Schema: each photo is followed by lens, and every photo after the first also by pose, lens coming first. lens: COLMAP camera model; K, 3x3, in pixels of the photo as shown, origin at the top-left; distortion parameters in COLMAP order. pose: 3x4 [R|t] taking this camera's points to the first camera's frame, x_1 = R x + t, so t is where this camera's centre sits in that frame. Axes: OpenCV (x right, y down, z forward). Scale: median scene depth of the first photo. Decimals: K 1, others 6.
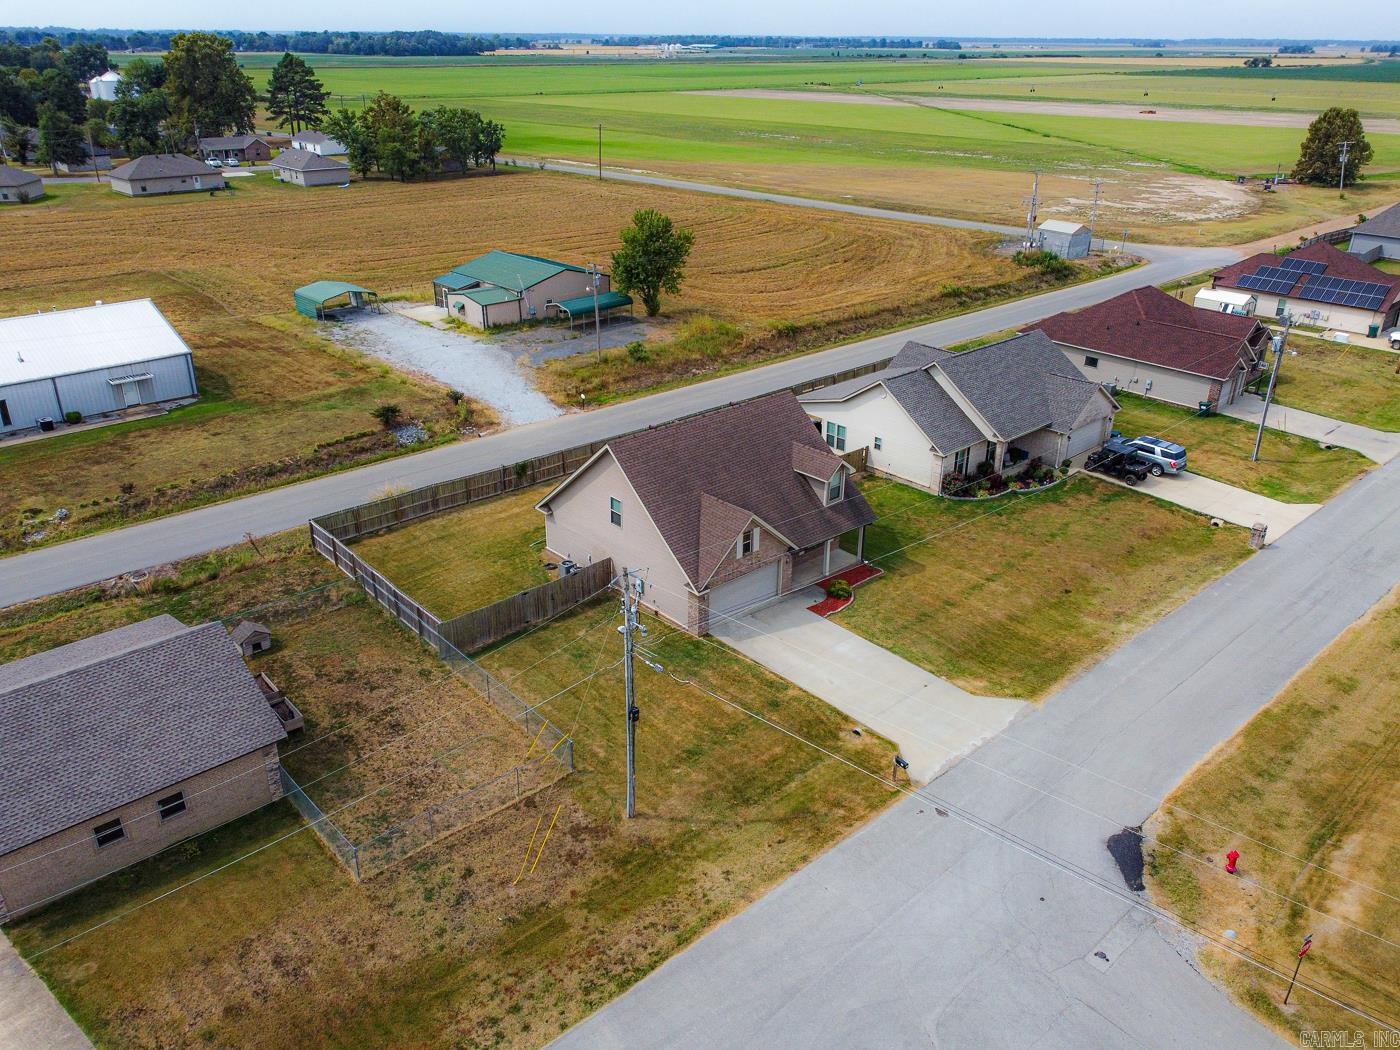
lens RADIAL K [[1056.9, 0, 700.0], [0, 1056.9, 525.0], [0, 0, 1]] dist [0.013843, -0.008097]
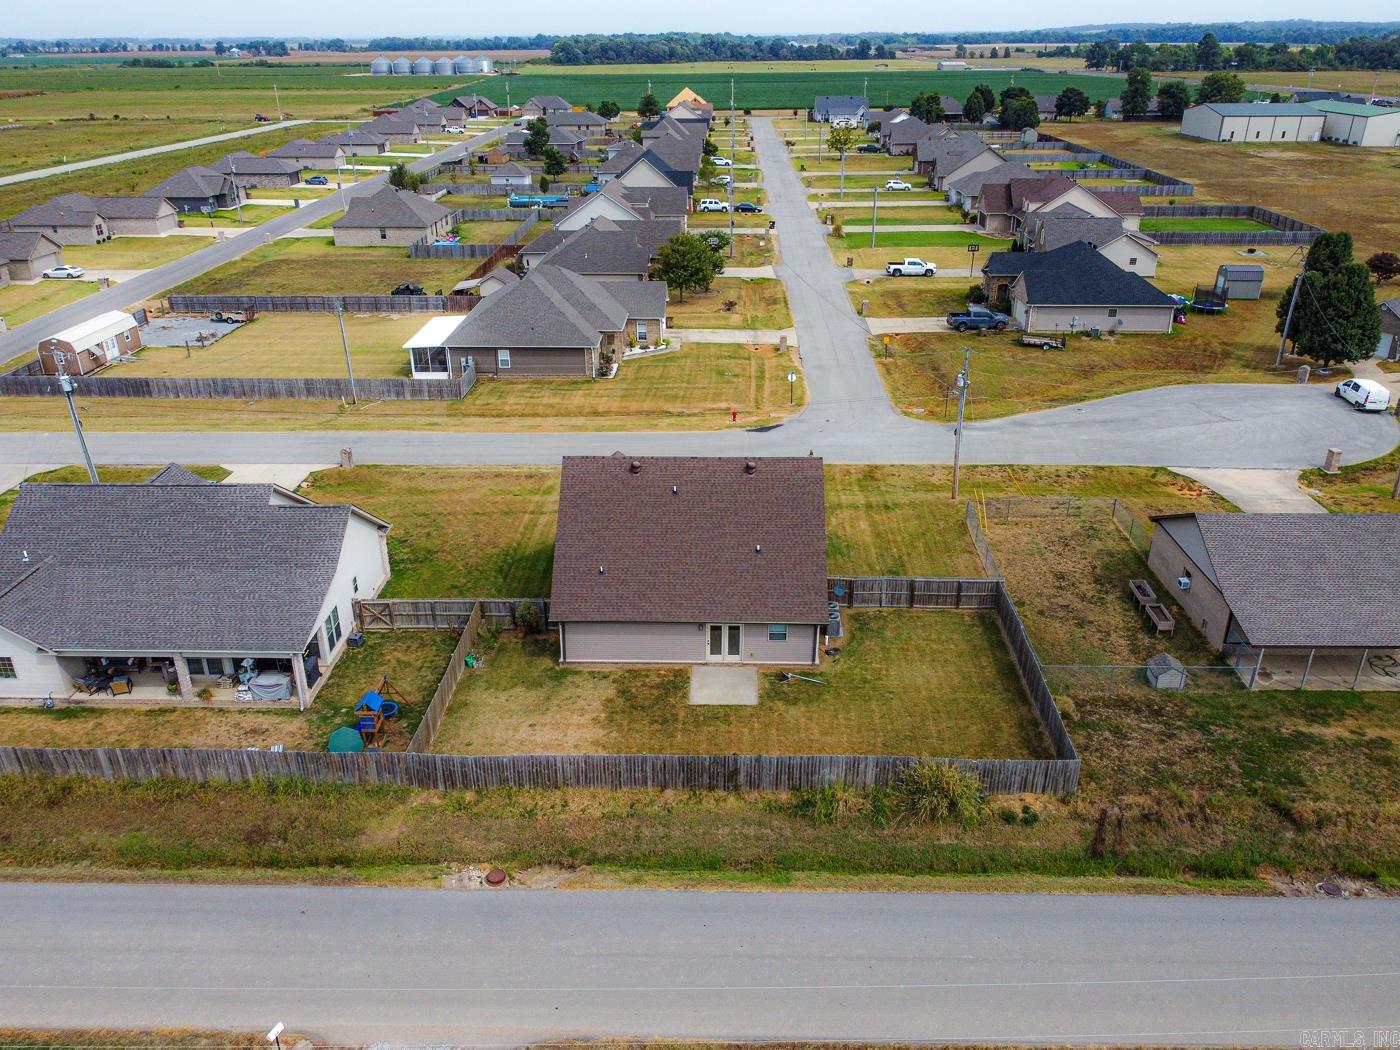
lens RADIAL K [[1056.9, 0, 700.0], [0, 1056.9, 525.0], [0, 0, 1]] dist [0.013843, -0.008097]
pose [[-0.721964, -0.295845, 0.625495, -0.445598], [0.291766, 0.689524, 0.662895, -0.500758], [-0.627408, 0.661084, -0.411494, 1.031447]]
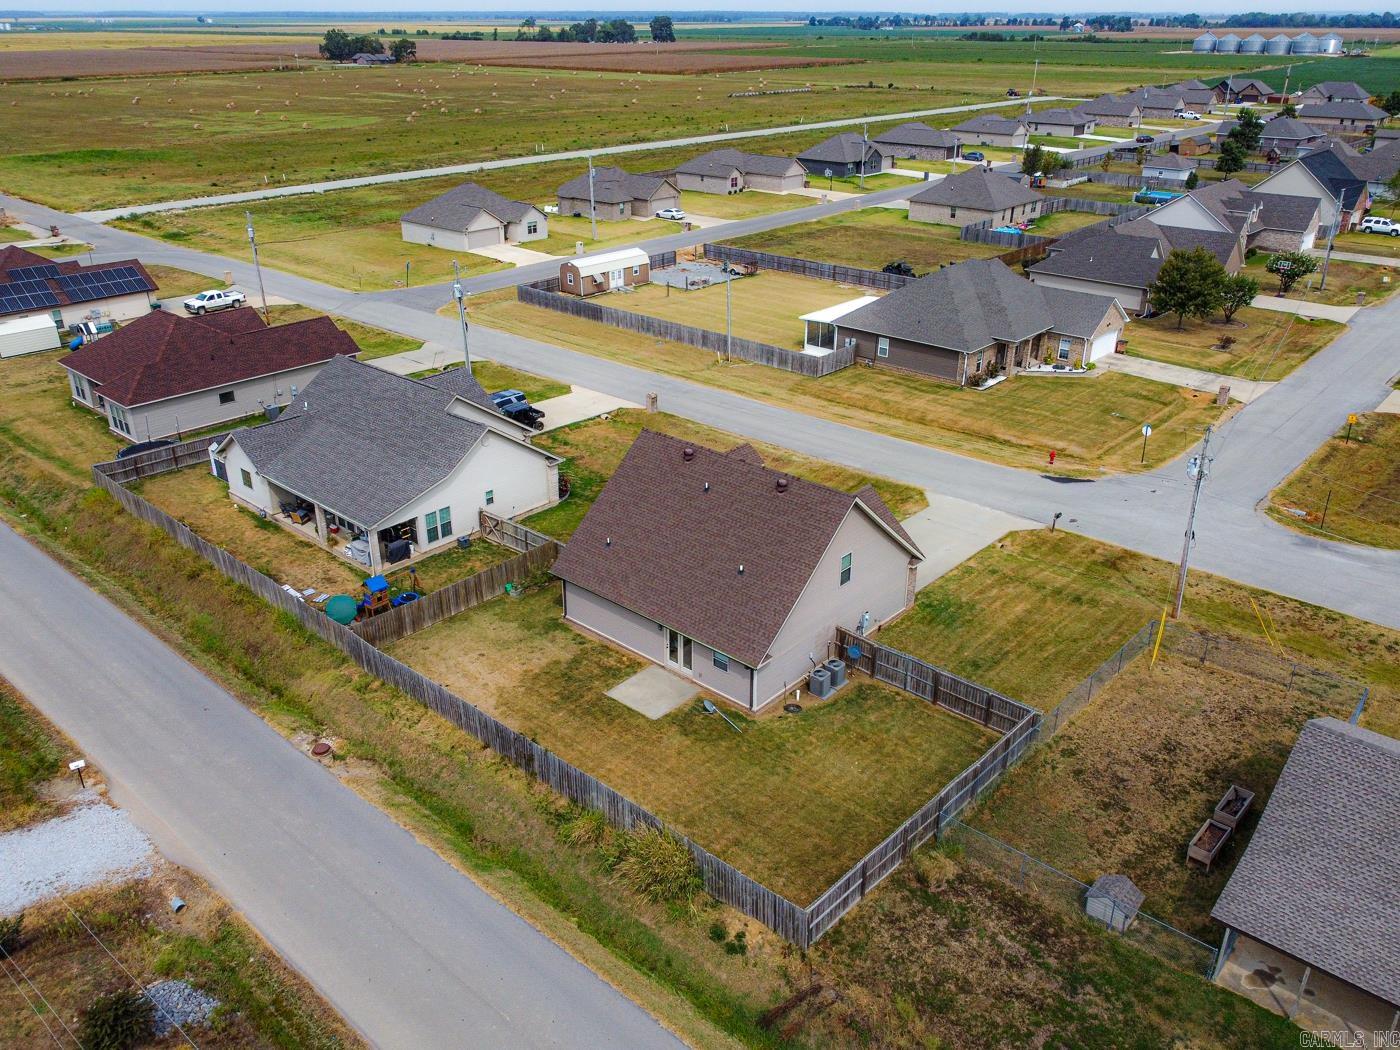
lens RADIAL K [[1096.2, 0, 700.0], [0, 1096.2, 525.0], [0, 0, 1]] dist [0.011573, -0.002354]
pose [[-0.104041, -0.430044, 0.896793, -0.615250], [0.419508, 0.798575, 0.431614, -0.344376], [-0.901770, 0.421117, 0.097322, 0.695676]]
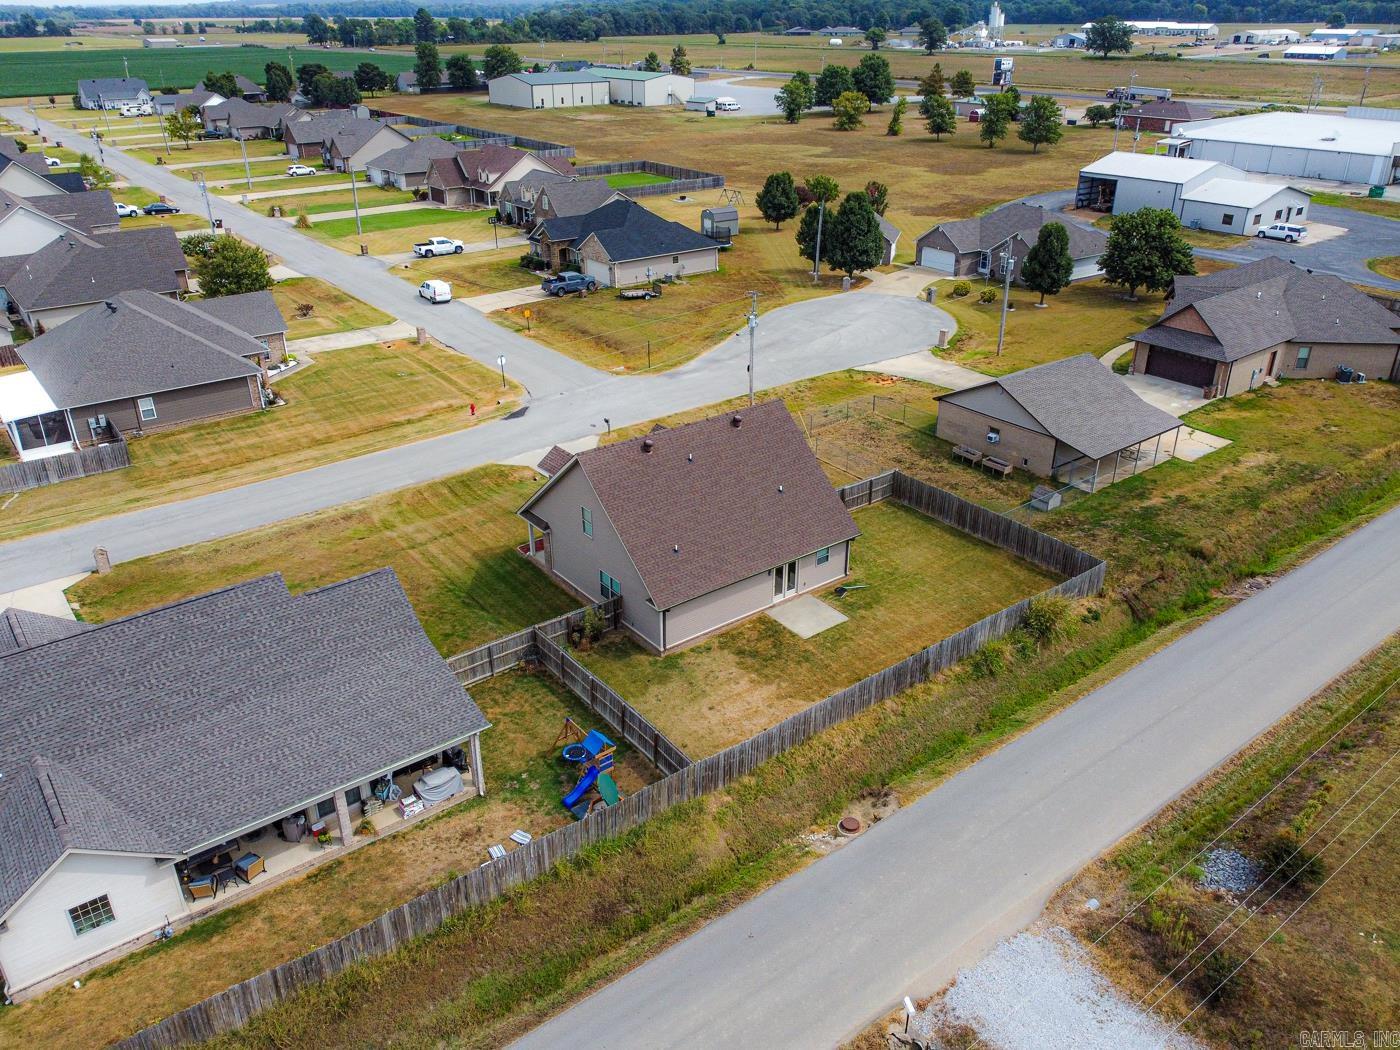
lens RADIAL K [[1071.1, 0, 700.0], [0, 1071.1, 525.0], [0, 0, 1]] dist [0.019135, -0.011613]
pose [[-0.996661, -0.039409, 0.071510, -0.061374], [0.030718, 0.630496, 0.775584, -0.589093], [-0.075652, 0.775191, -0.627181, 1.222712]]
